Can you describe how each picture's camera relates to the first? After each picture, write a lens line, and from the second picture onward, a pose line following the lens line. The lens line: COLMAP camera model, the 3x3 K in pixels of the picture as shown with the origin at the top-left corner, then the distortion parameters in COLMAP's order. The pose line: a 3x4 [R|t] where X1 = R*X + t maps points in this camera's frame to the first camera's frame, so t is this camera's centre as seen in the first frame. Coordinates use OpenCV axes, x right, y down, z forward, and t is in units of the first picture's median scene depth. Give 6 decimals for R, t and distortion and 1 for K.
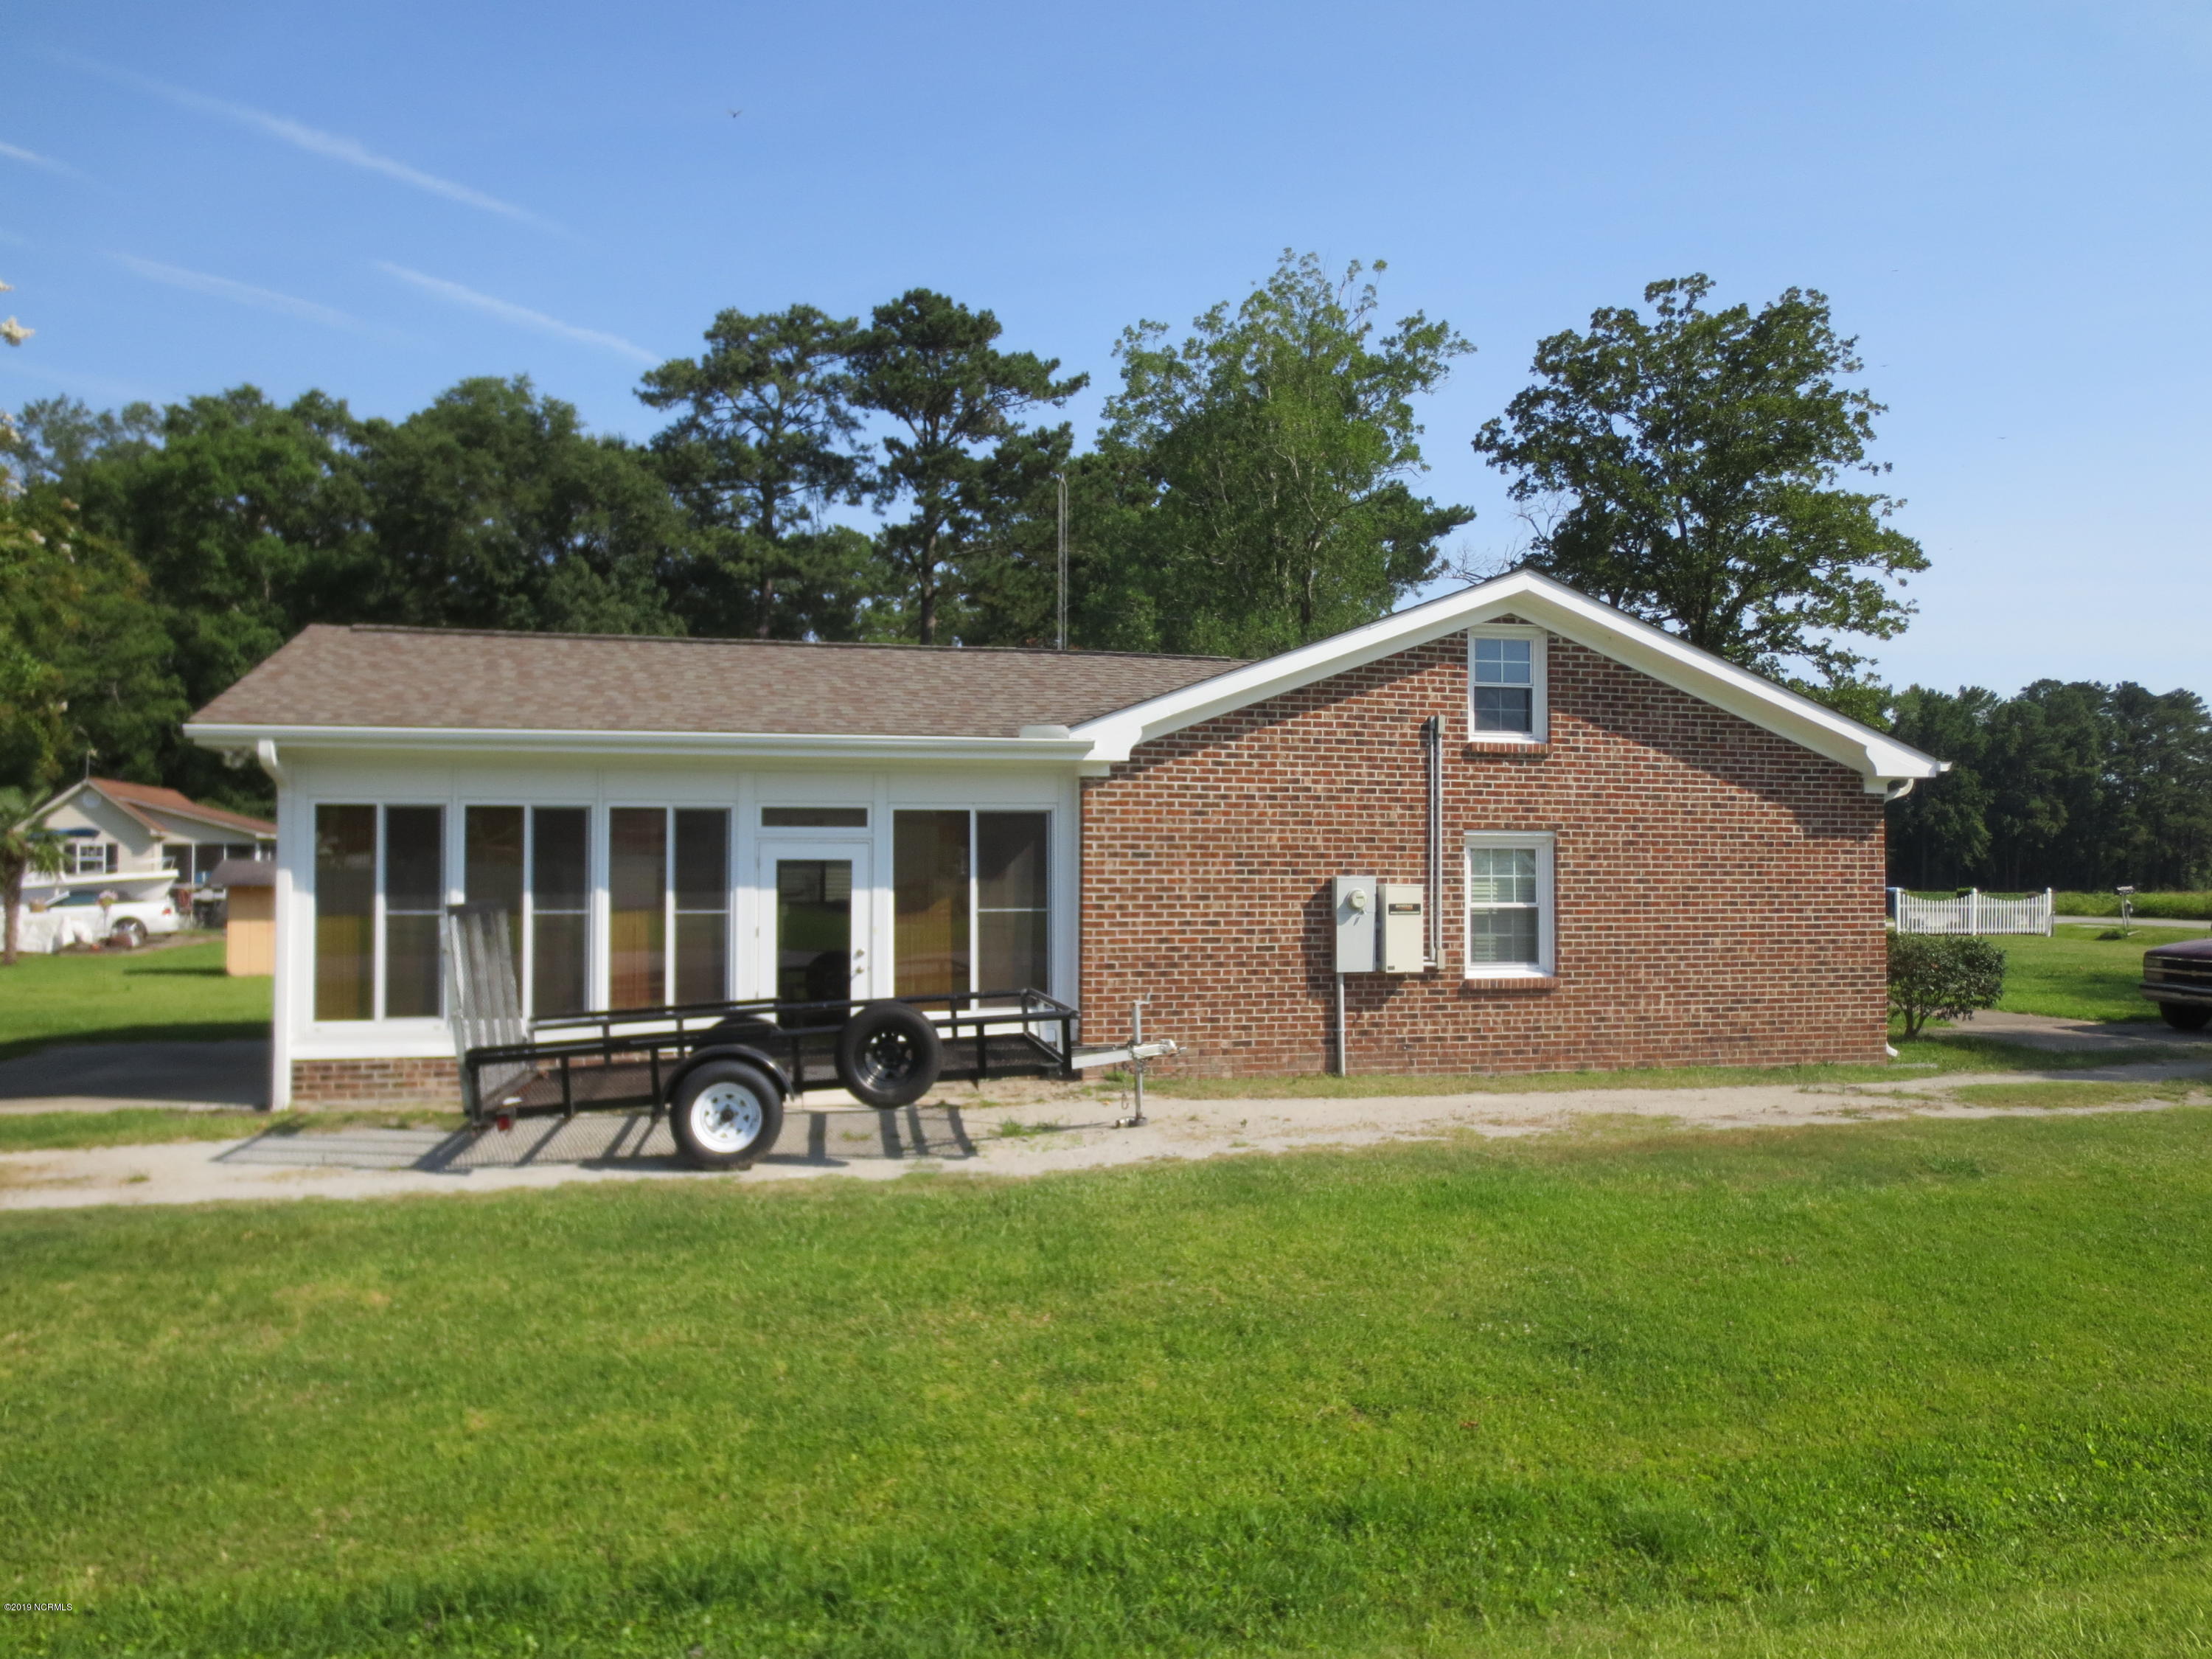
lens RADIAL K [[1569.2, 0, 1120.0], [0, 1569.2, 828.2], [0, 0, 1]] dist [-0.007489, -0.005928]
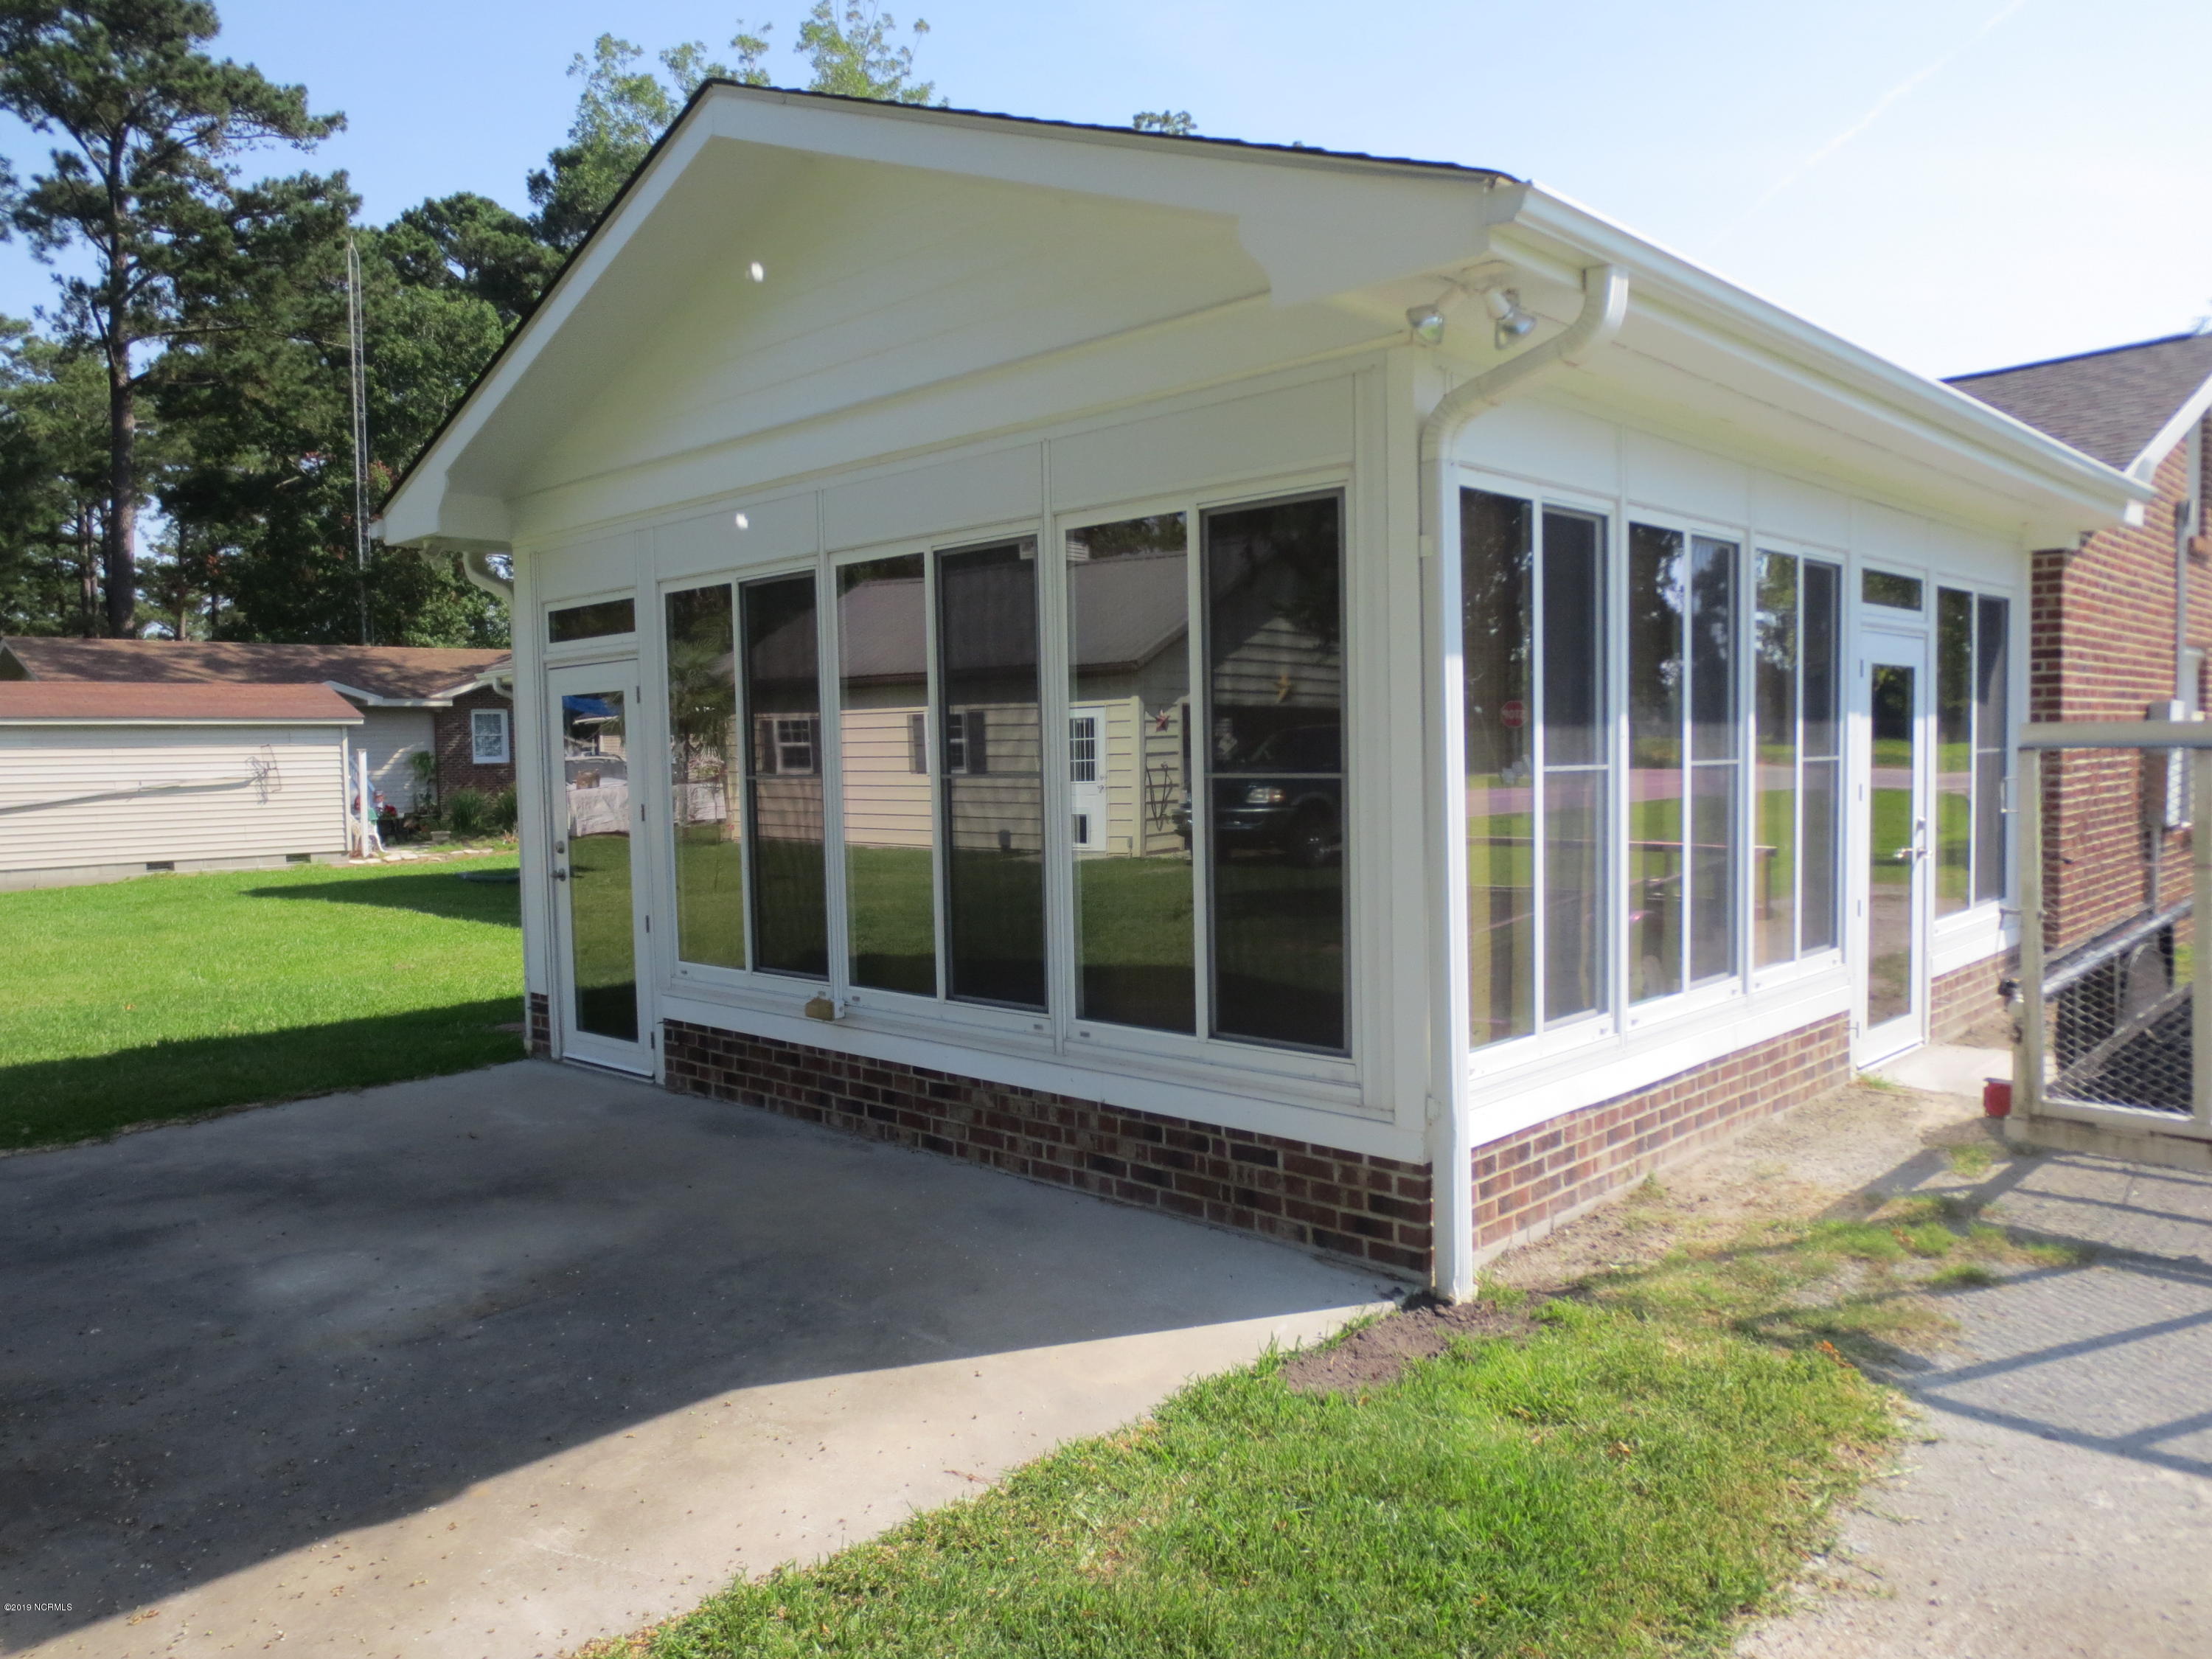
lens RADIAL K [[1569.2, 0, 1116.1], [0, 1569.2, 838.3], [0, 0, 1]] dist [-0.007489, -0.005928]
pose [[0.839741, -0.050761, 0.540609, -0.663011], [0.007154, 0.996569, 0.082461, 0.029921], [-0.542940, -0.065378, 0.837223, 0.597690]]
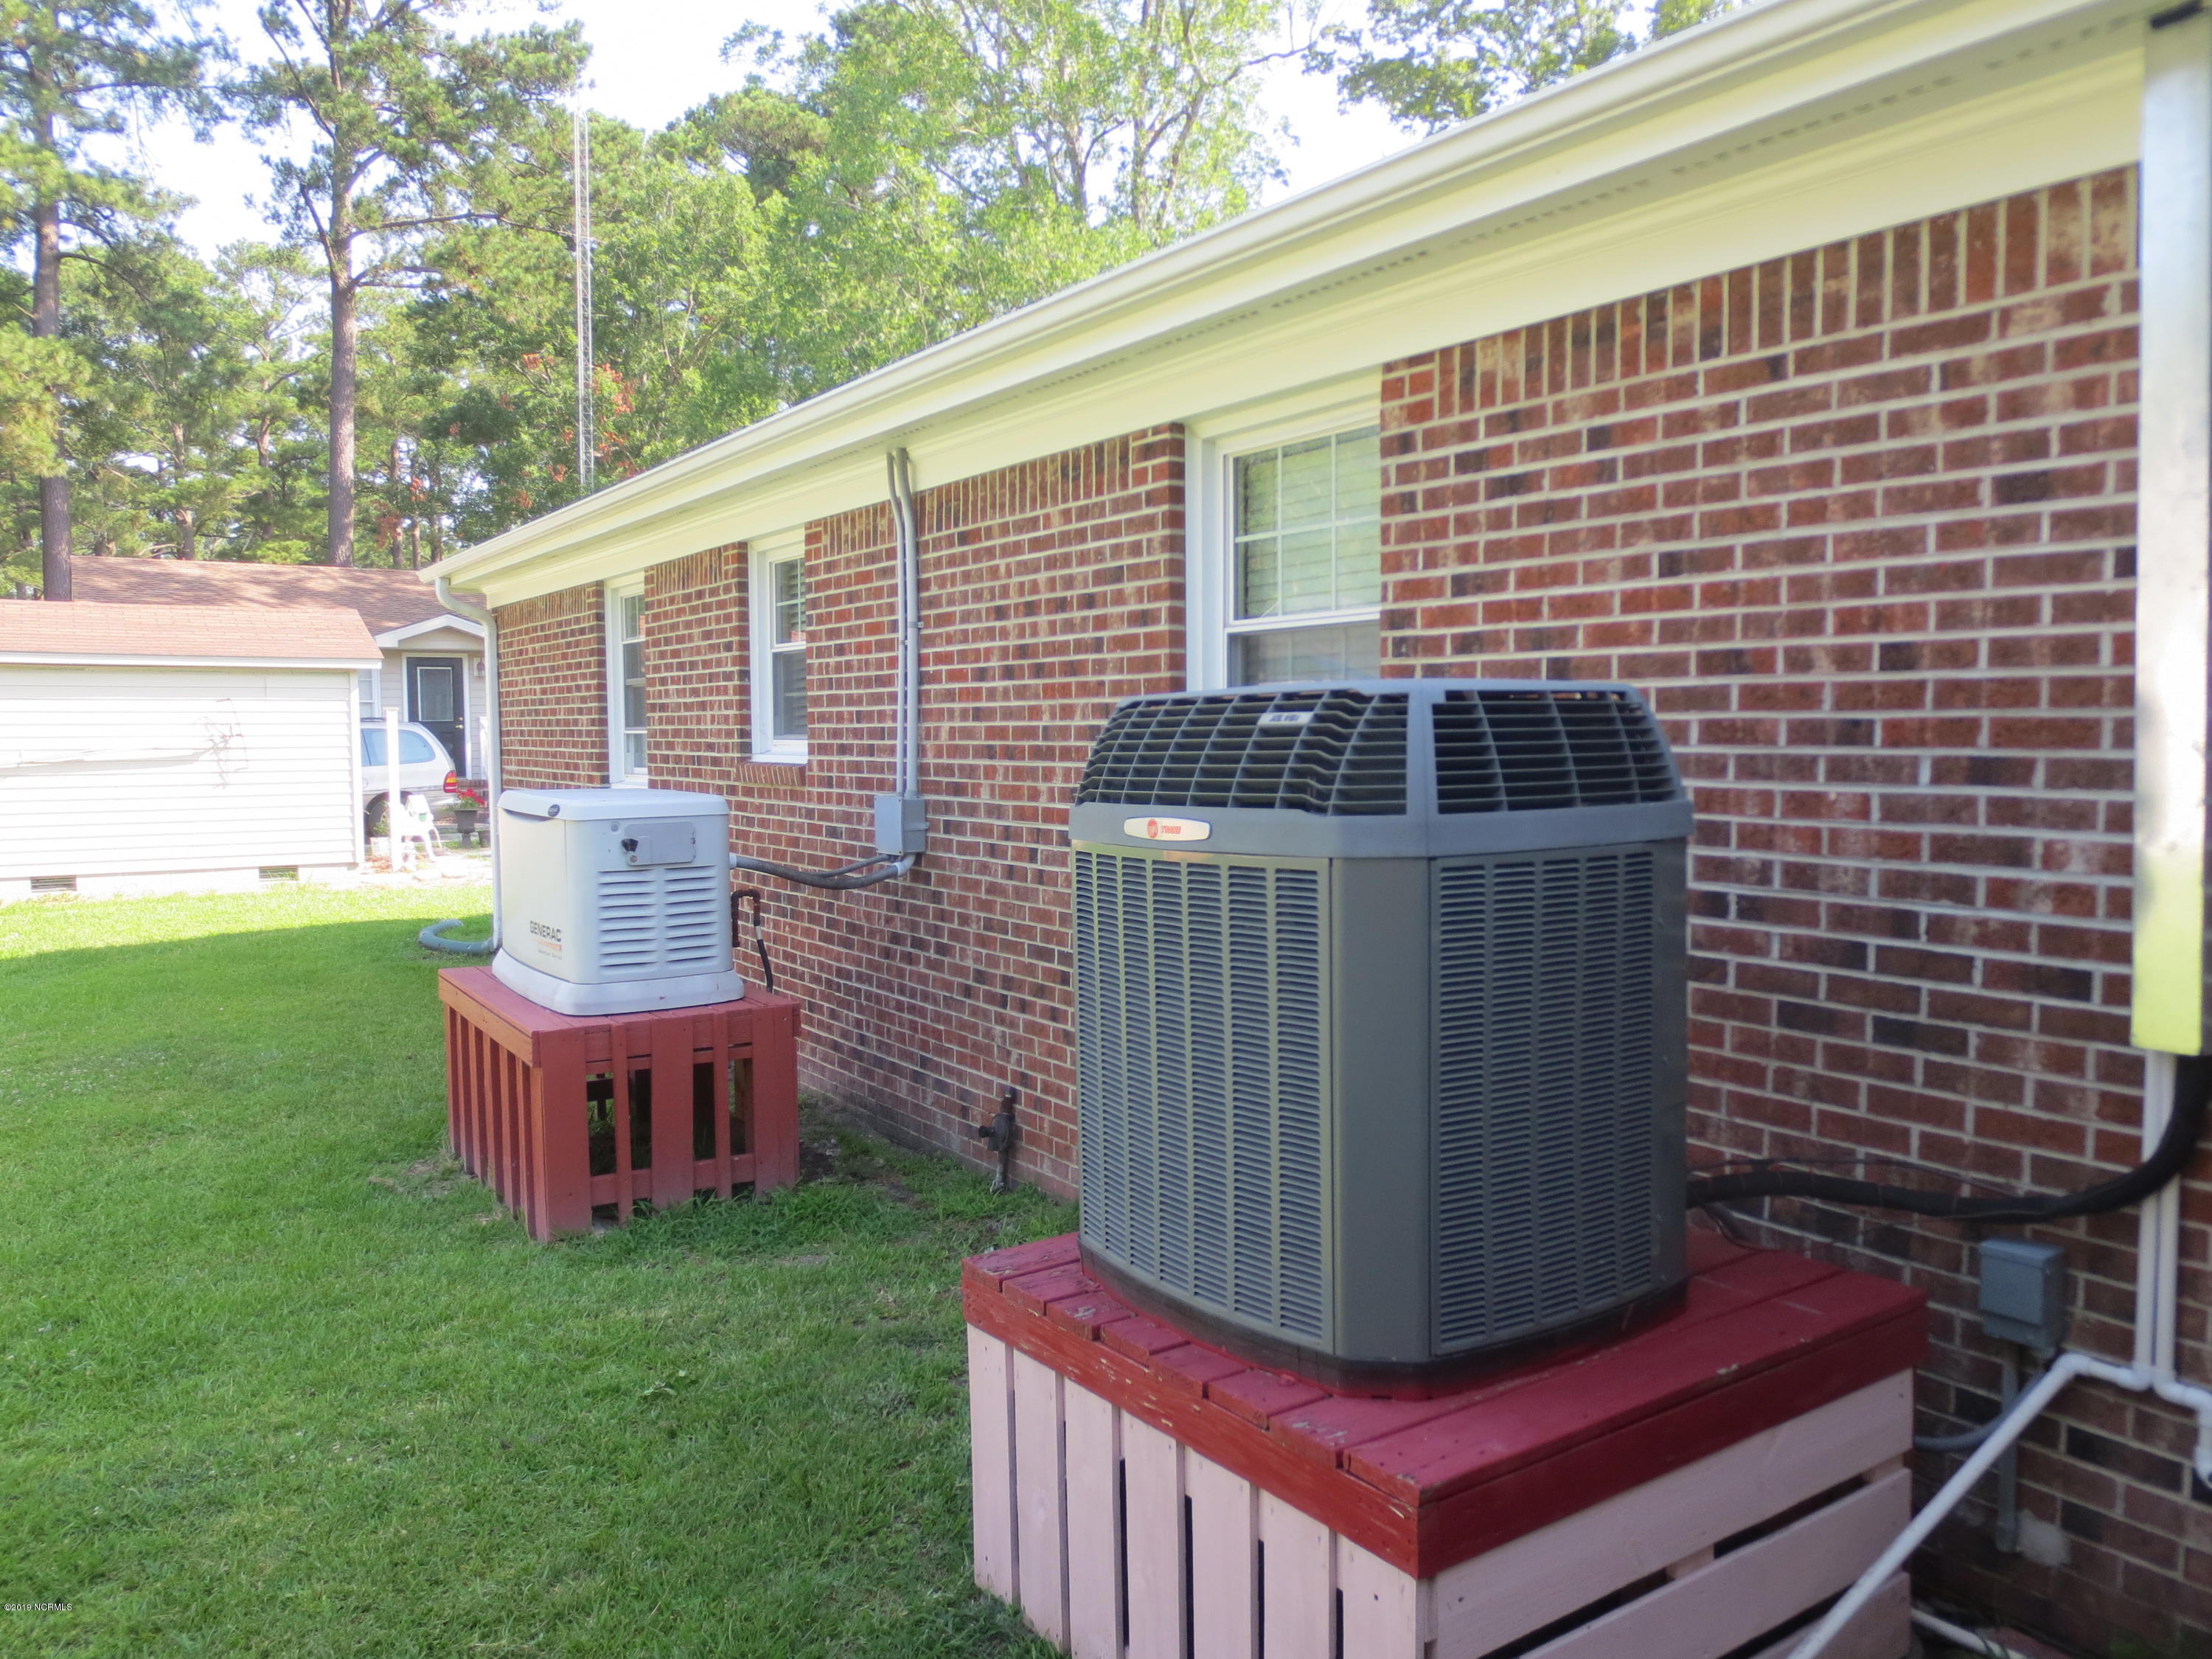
lens RADIAL K [[1569.2, 0, 1126.4], [0, 1569.2, 837.9], [0, 0, 1]] dist [-0.007489, -0.005928]
pose [[0.930682, -0.030744, 0.364536, -0.311399], [-0.006440, 0.994931, 0.100354, 0.046273], [-0.365773, -0.095745, 0.925766, 1.305450]]
